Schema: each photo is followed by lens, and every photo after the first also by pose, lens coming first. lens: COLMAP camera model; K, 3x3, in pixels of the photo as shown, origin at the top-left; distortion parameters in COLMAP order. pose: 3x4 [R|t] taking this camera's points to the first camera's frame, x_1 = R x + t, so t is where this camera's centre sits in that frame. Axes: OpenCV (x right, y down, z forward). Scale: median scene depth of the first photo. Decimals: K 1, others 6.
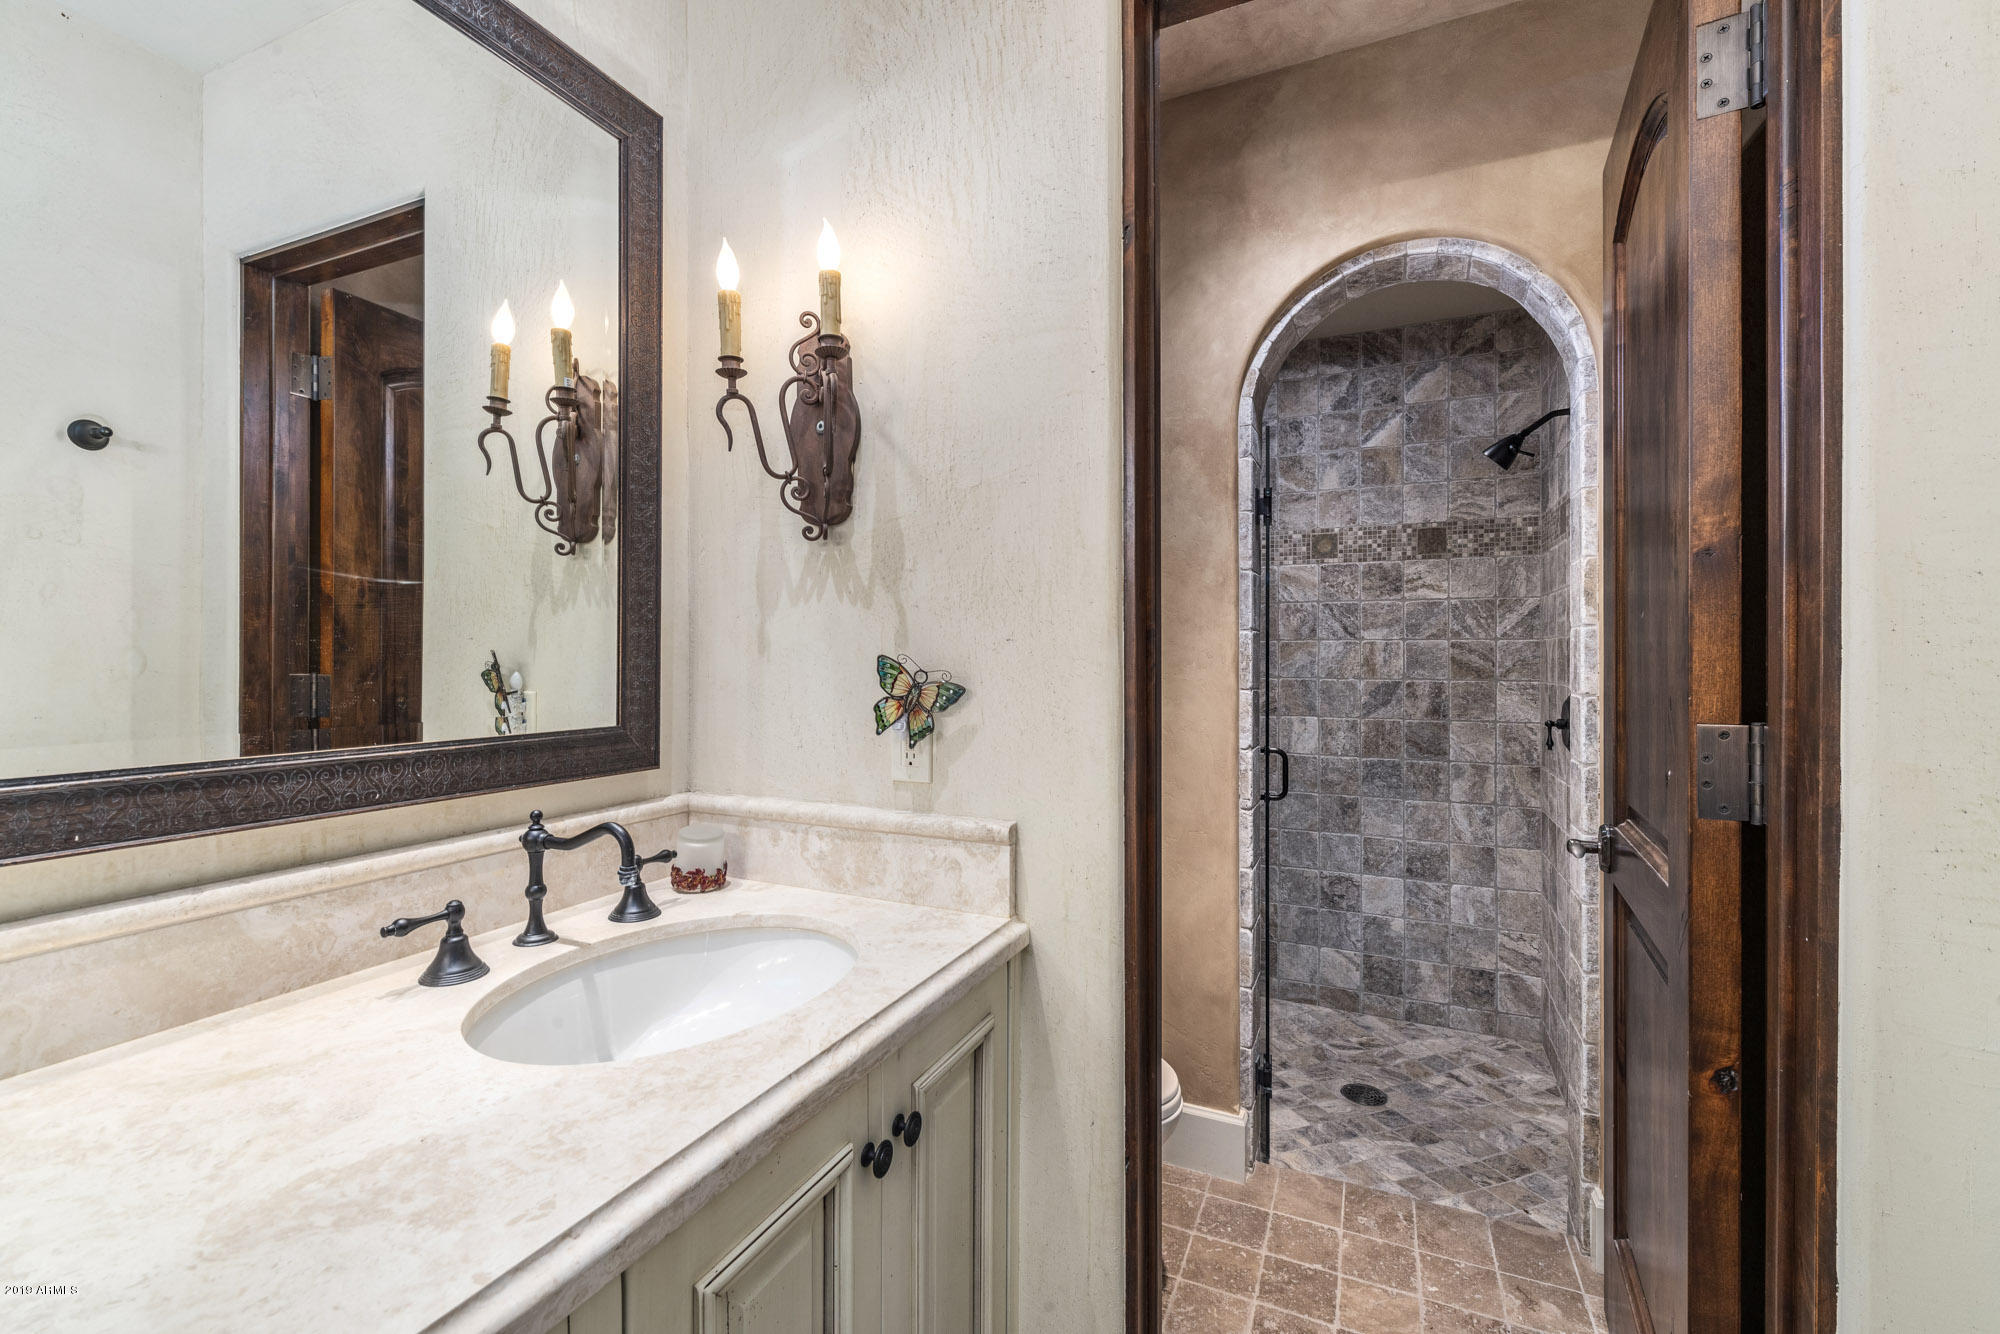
lens RADIAL K [[872.4, 0, 972.8], [0, 872.4, 665.3], [0, 0, 1]] dist [0.001608, 0.000060]
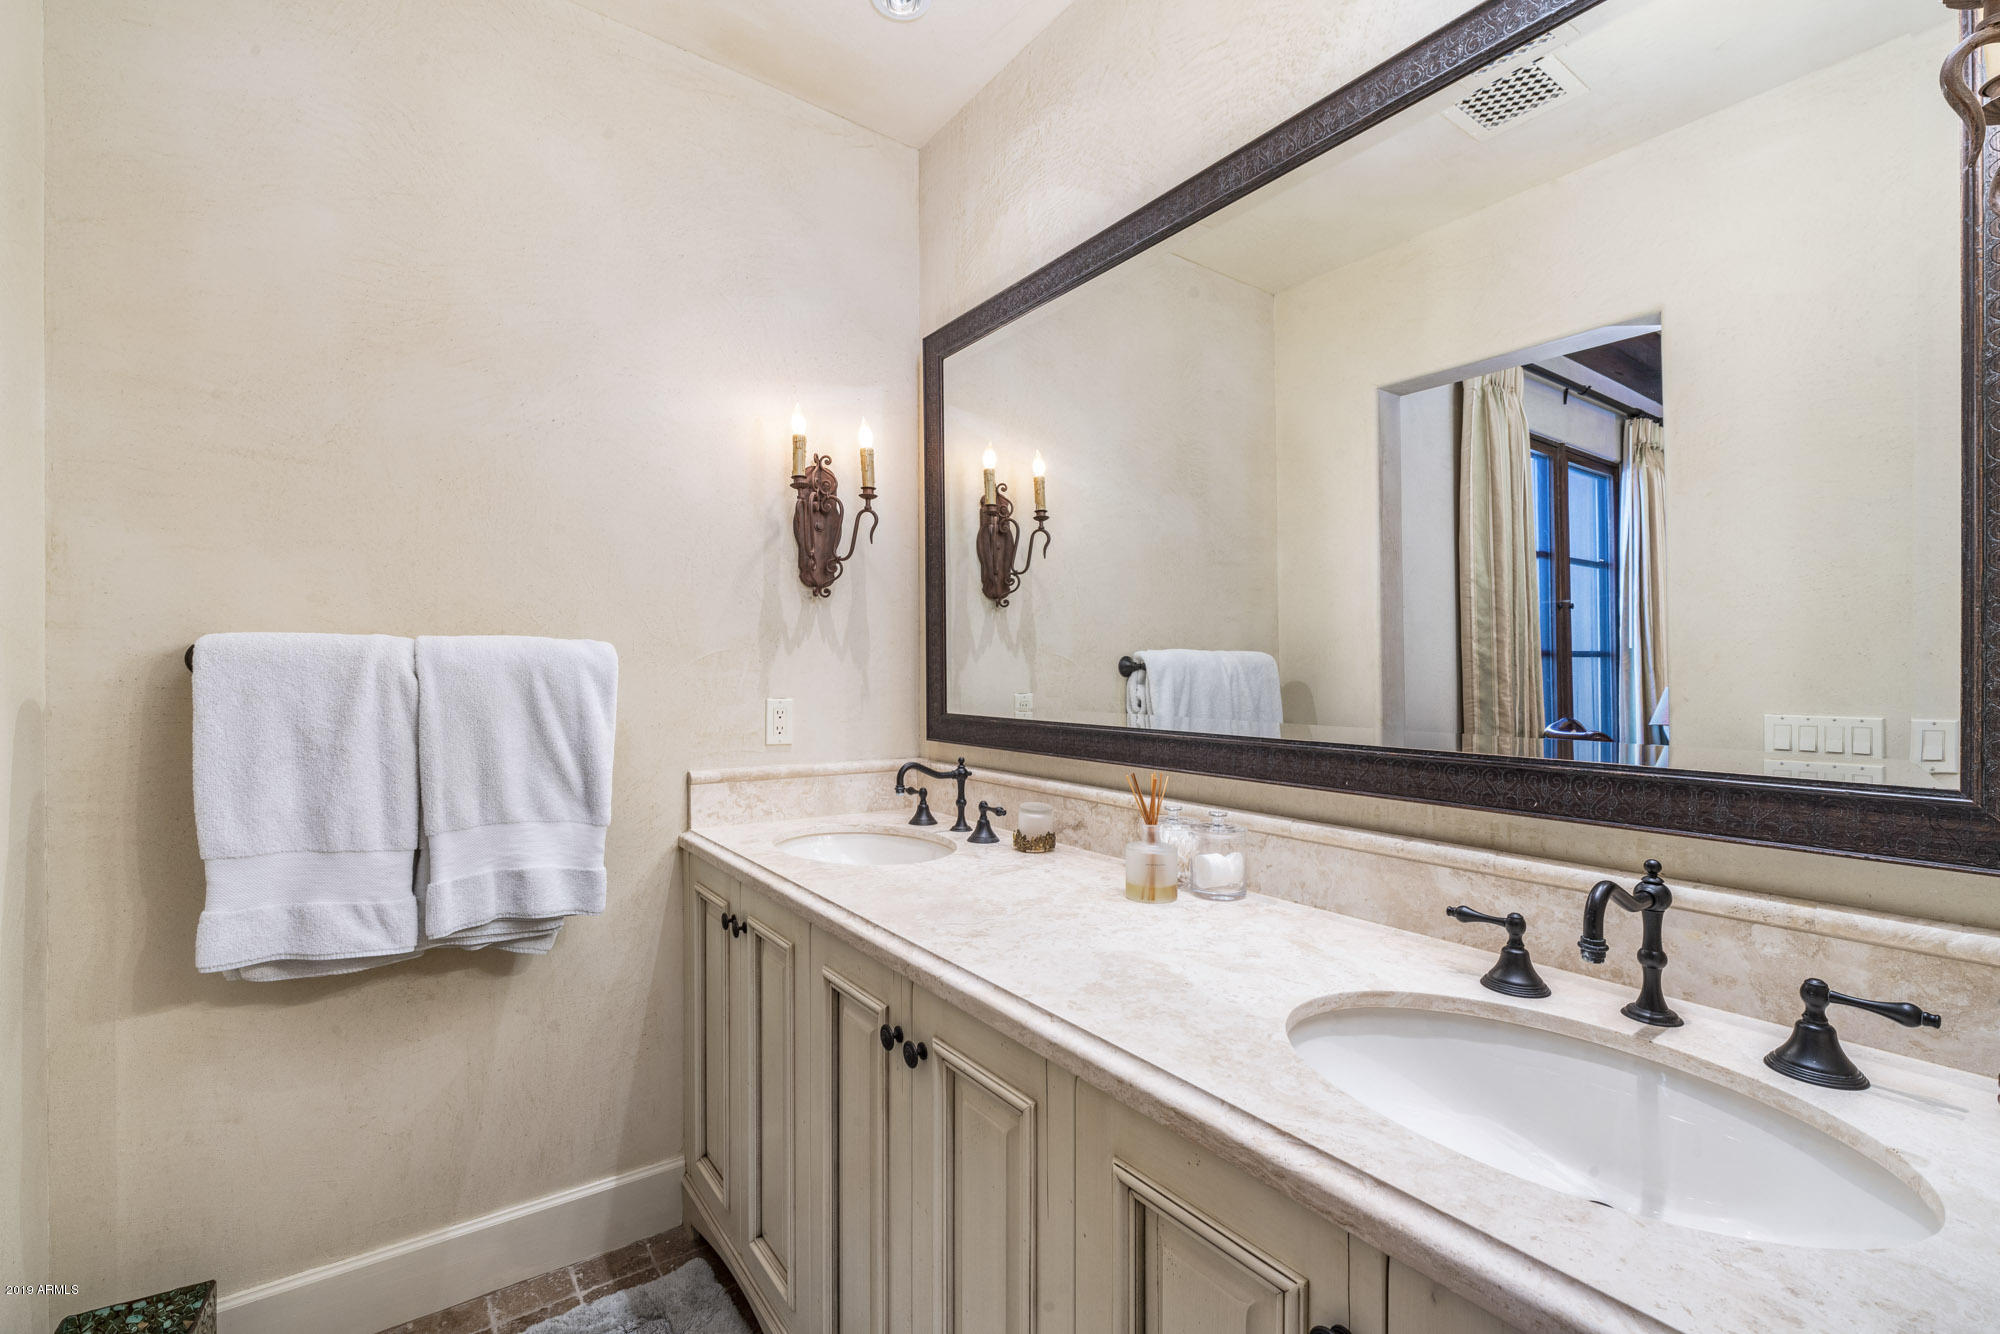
lens RADIAL K [[872.4, 0, 972.8], [0, 872.4, 665.3], [0, 0, 1]] dist [0.001608, 0.000060]
pose [[-0.506020, -0.004167, -0.862512, 0.689712], [-0.004910, 0.999986, -0.001951, -0.018075], [0.862508, 0.003248, -0.506033, 1.095677]]
